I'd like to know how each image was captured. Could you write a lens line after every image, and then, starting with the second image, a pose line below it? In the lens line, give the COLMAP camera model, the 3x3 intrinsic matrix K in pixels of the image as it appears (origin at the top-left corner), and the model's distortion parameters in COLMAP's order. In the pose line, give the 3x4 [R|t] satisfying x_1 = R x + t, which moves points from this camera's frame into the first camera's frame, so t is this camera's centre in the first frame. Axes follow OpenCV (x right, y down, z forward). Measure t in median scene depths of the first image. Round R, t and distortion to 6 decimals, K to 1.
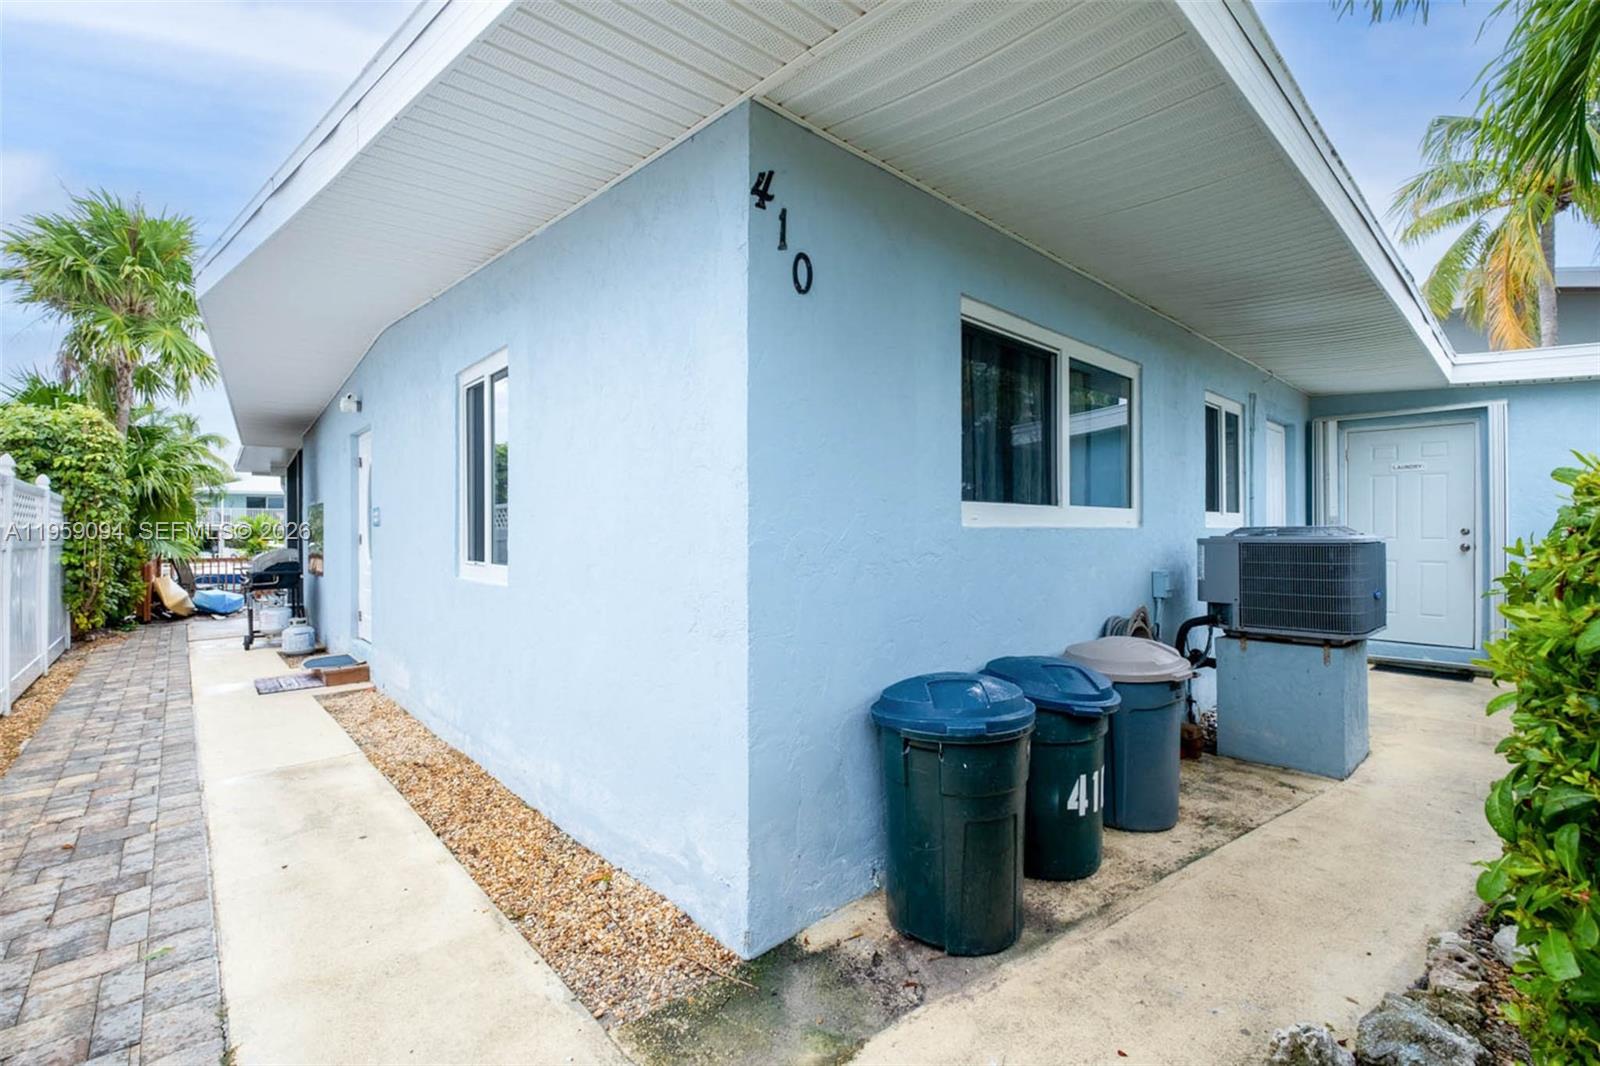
lens RADIAL K [[696.2, 0, 802.4], [0, 696.2, 528.7], [0, 0, 1]] dist [-0.003272, -0.000494]
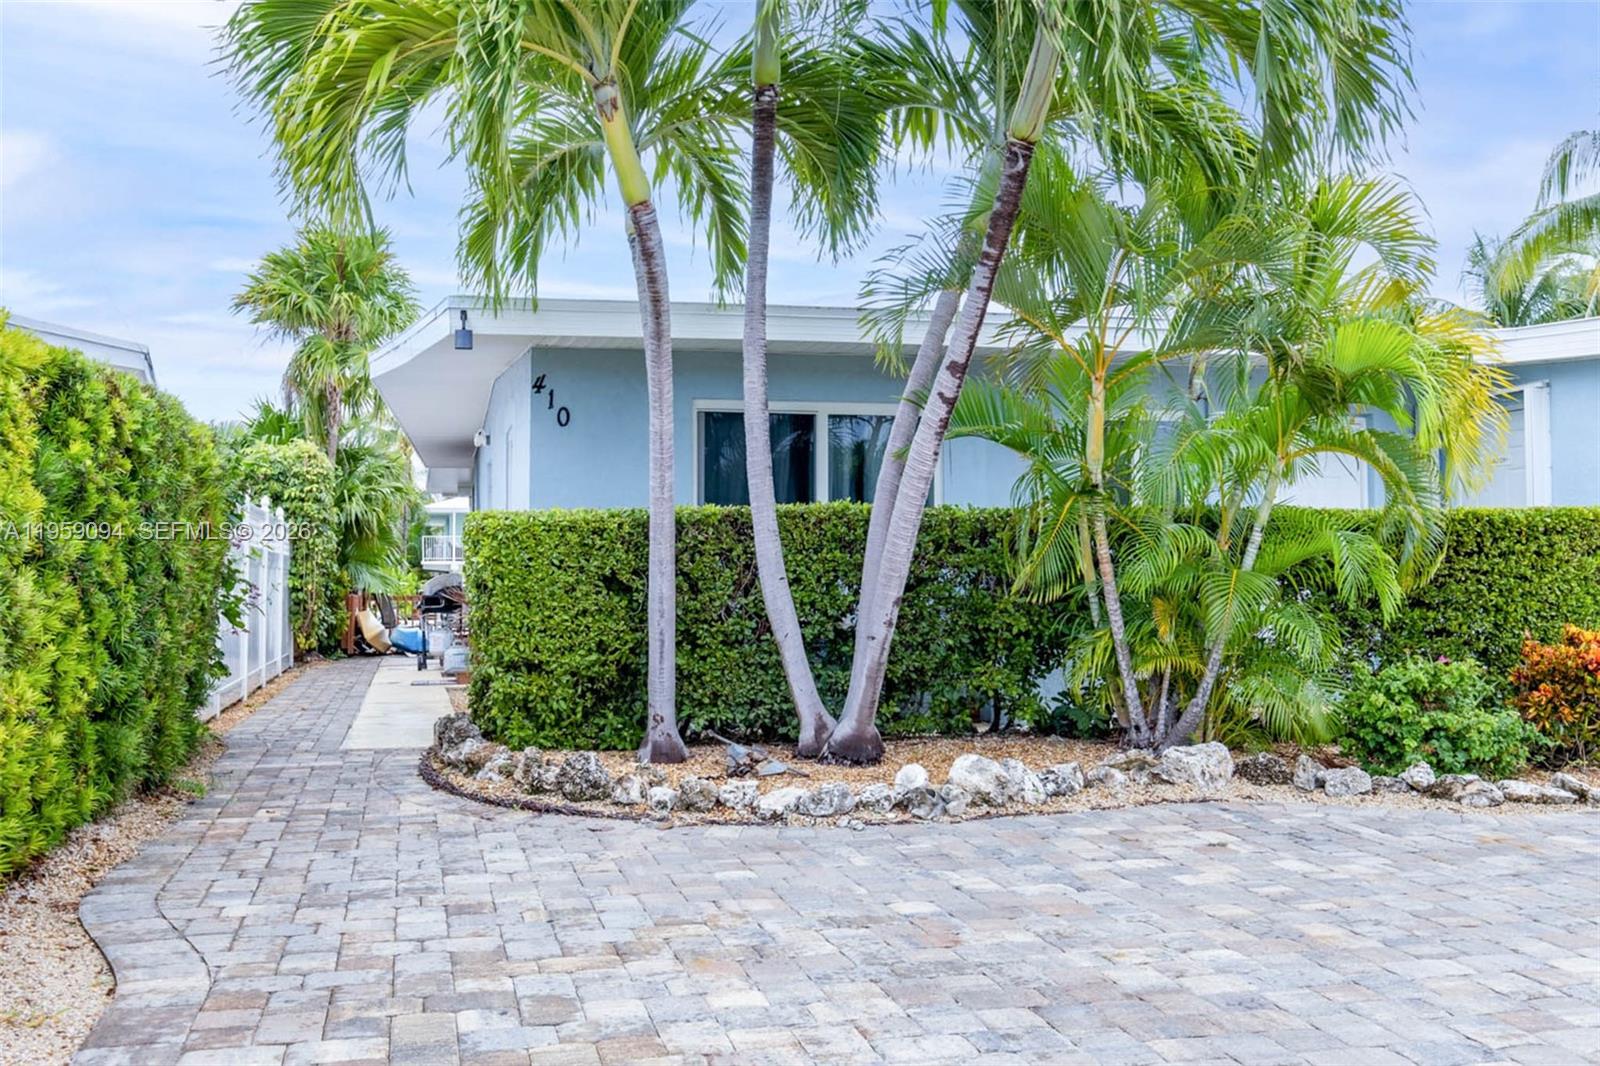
lens RADIAL K [[1624.9, 0, 801.2], [0, 1624.9, 510.8], [0, 0, 1]] dist [0.015376, 0.008616]
pose [[0.877942, -0.022215, -0.478251, 0.769388], [0.004461, 0.999259, -0.038227, 0.028742], [0.478746, 0.031427, 0.877391, -0.767045]]
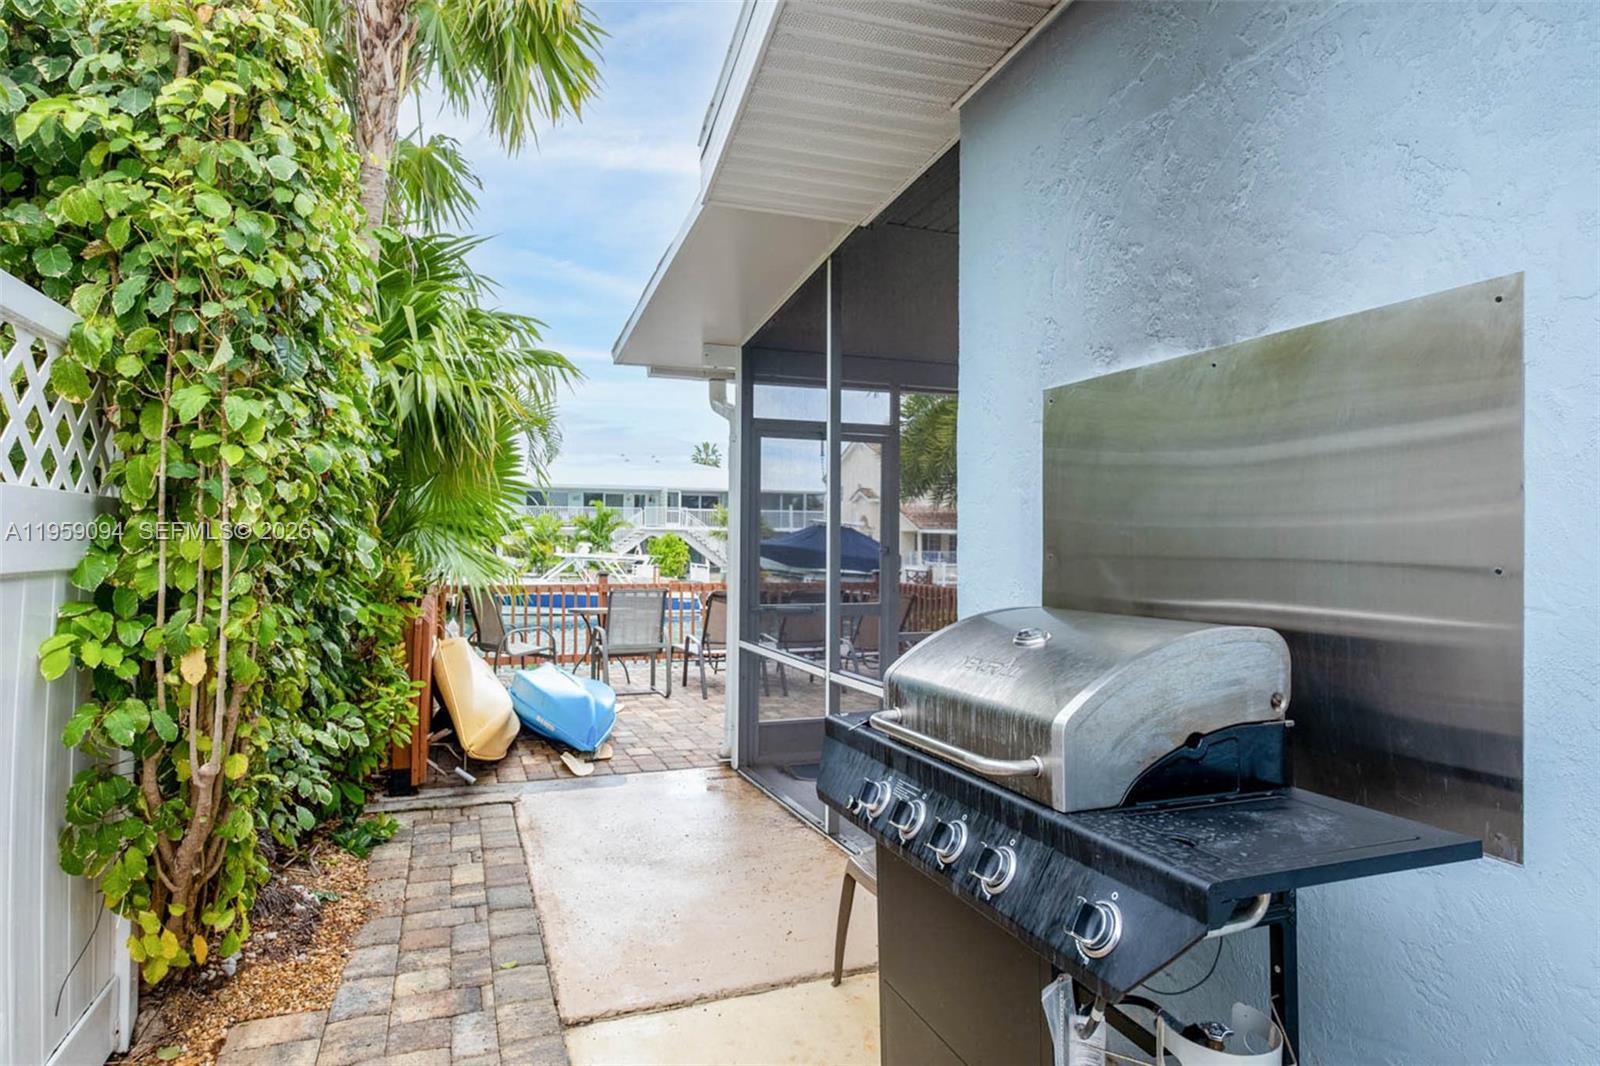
lens RADIAL K [[927.6, 0, 800.0], [0, 927.6, 533.0], [0, 0, 1]] dist [-0.004451, -0.001154]
pose [[0.930732, 0.012291, -0.365495, -0.700167], [-0.015285, 0.999869, -0.005300, 0.010549], [0.365382, 0.010520, 0.930798, 0.744353]]
